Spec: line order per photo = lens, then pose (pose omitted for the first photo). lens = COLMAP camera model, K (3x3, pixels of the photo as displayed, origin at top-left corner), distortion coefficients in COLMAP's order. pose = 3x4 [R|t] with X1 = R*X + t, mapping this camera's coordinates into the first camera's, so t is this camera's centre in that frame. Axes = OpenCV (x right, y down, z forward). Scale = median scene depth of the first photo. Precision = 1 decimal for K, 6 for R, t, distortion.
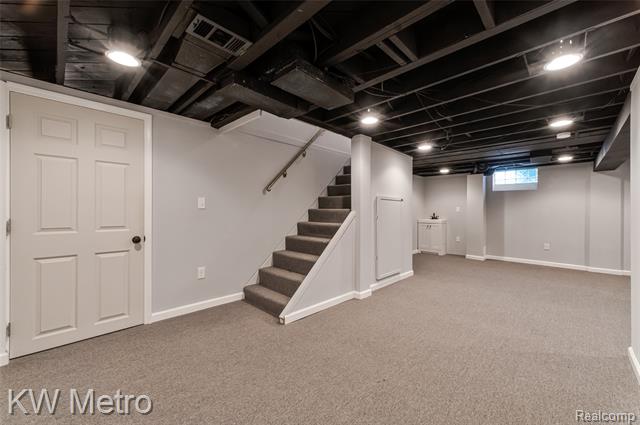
lens RADIAL K [[250.4, 0, 319.1], [0, 250.4, 209.4], [0, 0, 1]] dist [0.002992, 0.000301]
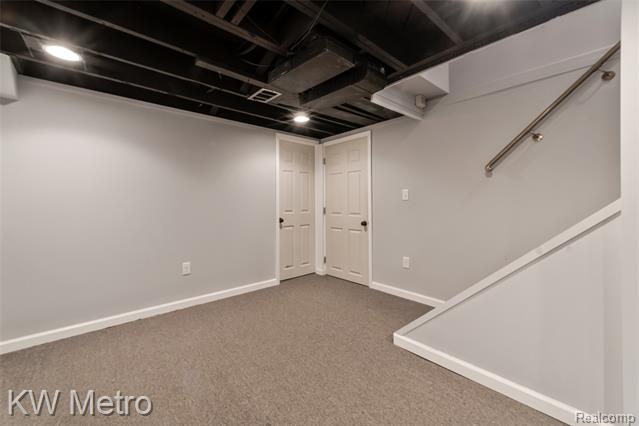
lens RADIAL K [[256.9, 0, 320.8], [0, 256.9, 200.2], [0, 0, 1]] dist [-0.000340, -0.000148]
pose [[-0.048507, -0.018392, -0.998654, 0.705595], [0.010319, 0.999768, -0.018914, 0.015849], [0.998770, -0.011222, -0.048306, 0.818174]]
